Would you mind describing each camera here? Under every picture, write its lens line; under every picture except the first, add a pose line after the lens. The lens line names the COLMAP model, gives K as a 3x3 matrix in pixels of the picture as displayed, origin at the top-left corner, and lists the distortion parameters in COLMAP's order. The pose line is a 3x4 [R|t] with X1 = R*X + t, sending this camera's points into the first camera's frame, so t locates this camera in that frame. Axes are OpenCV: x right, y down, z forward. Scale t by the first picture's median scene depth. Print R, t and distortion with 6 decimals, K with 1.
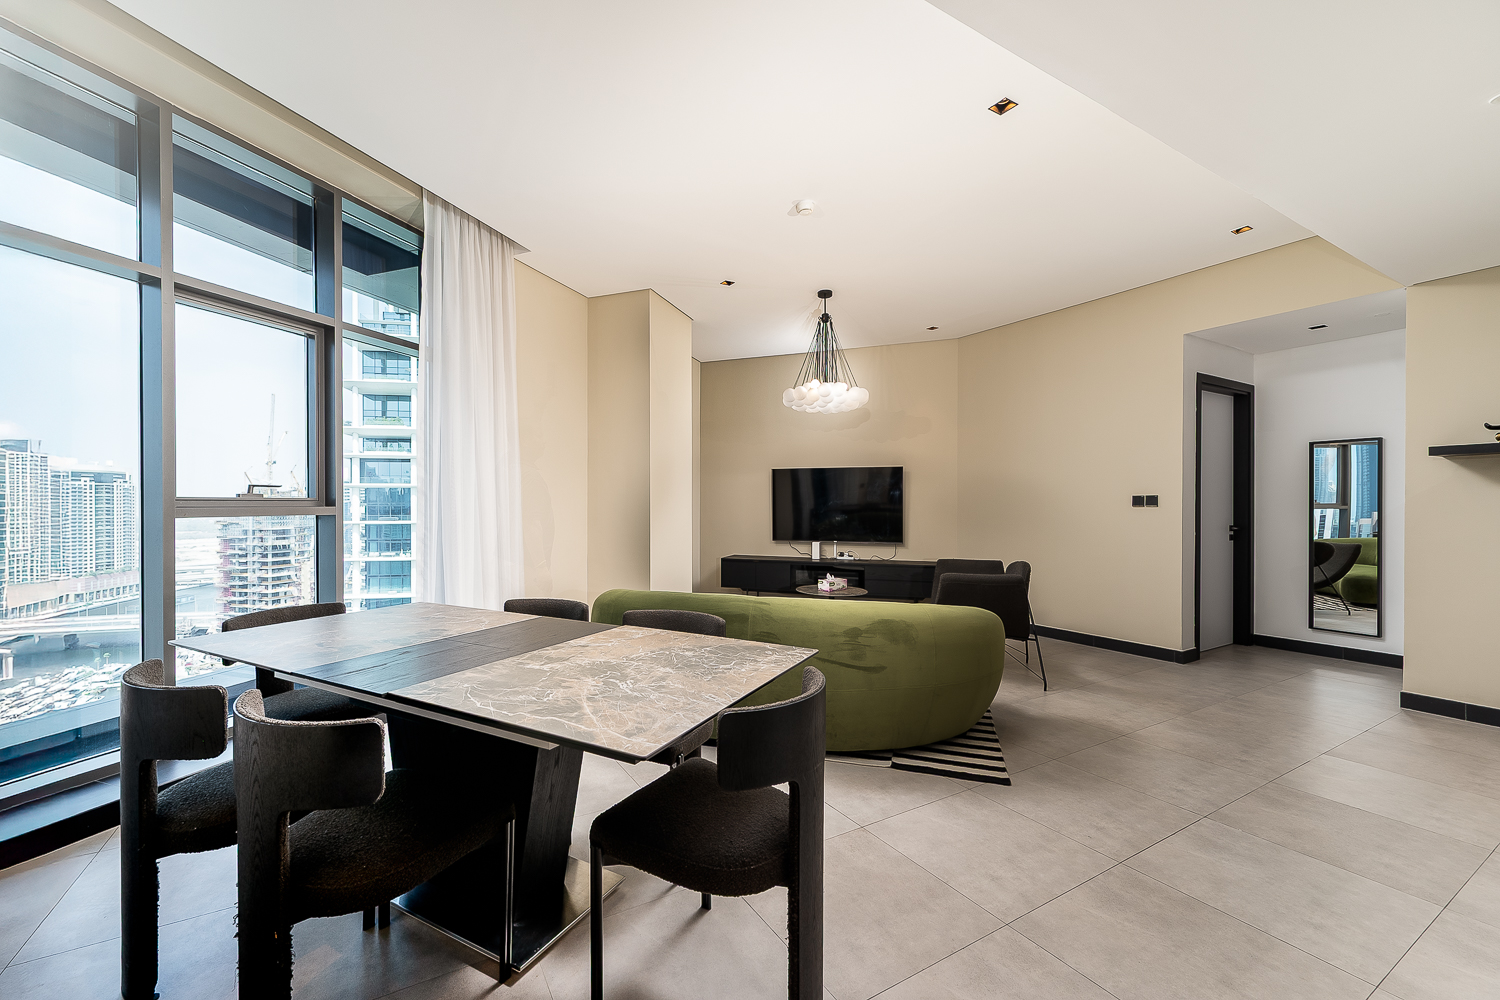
lens RADIAL K [[598.9, 0, 709.7], [0, 598.9, 501.8], [0, 0, 1]] dist [-0.001304, 0.000005]
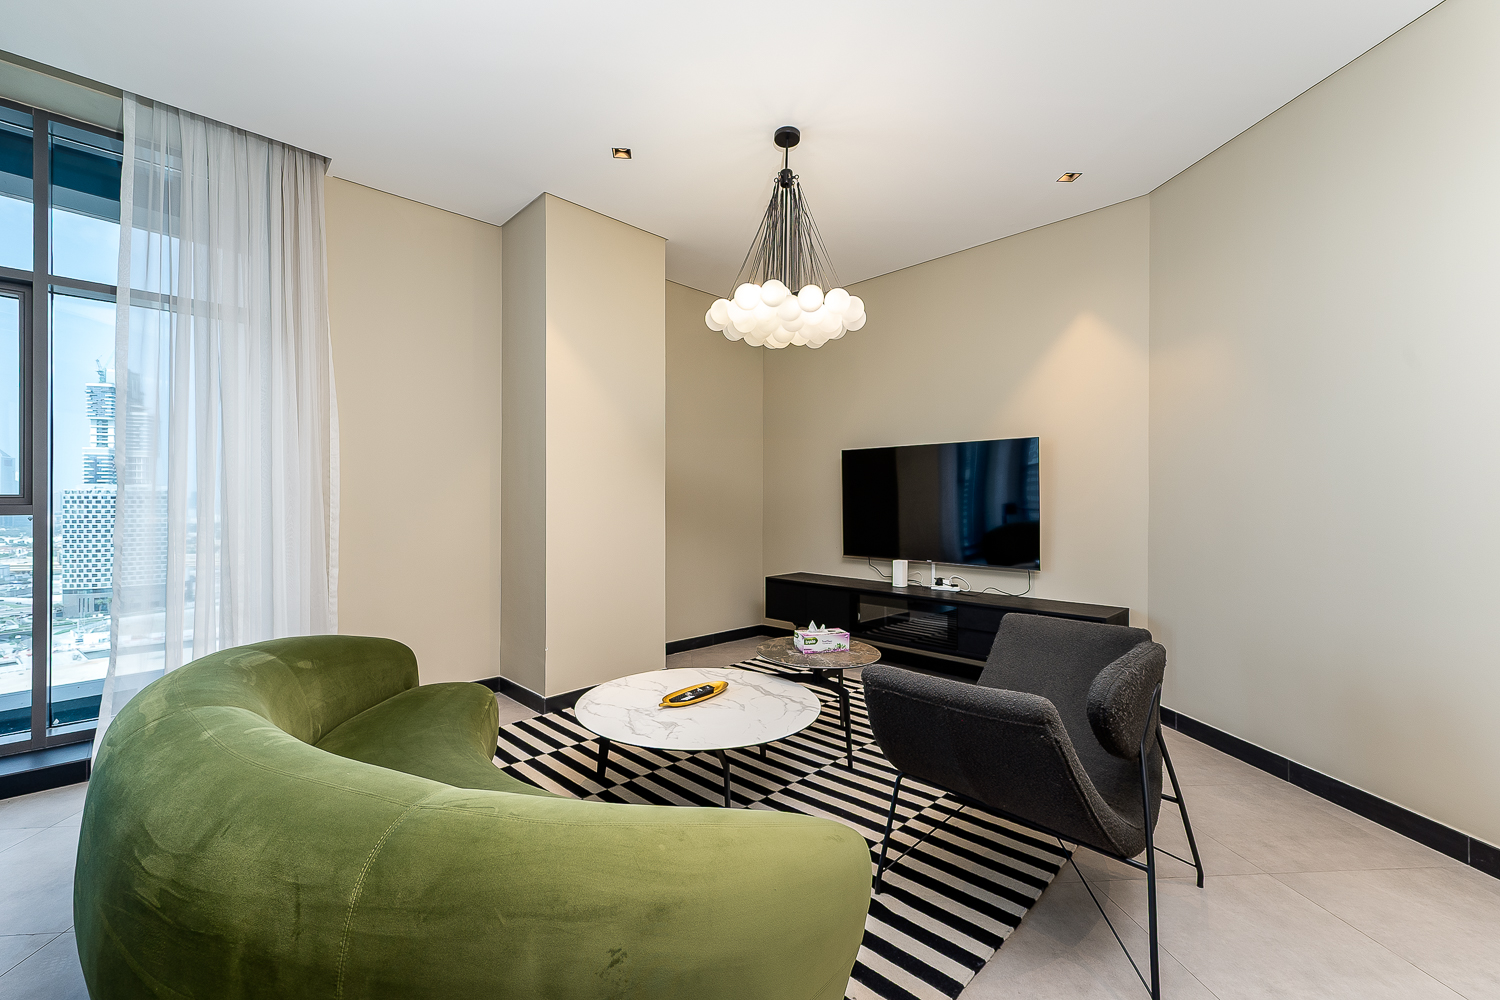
lens RADIAL K [[598.9, 0, 709.7], [0, 598.9, 501.8], [0, 0, 1]] dist [-0.001304, 0.000005]
pose [[0.896747, 0.009881, -0.442434, 0.381866], [-0.011321, 0.999936, -0.000614, 0.008445], [0.442400, 0.005559, 0.896801, 0.442690]]
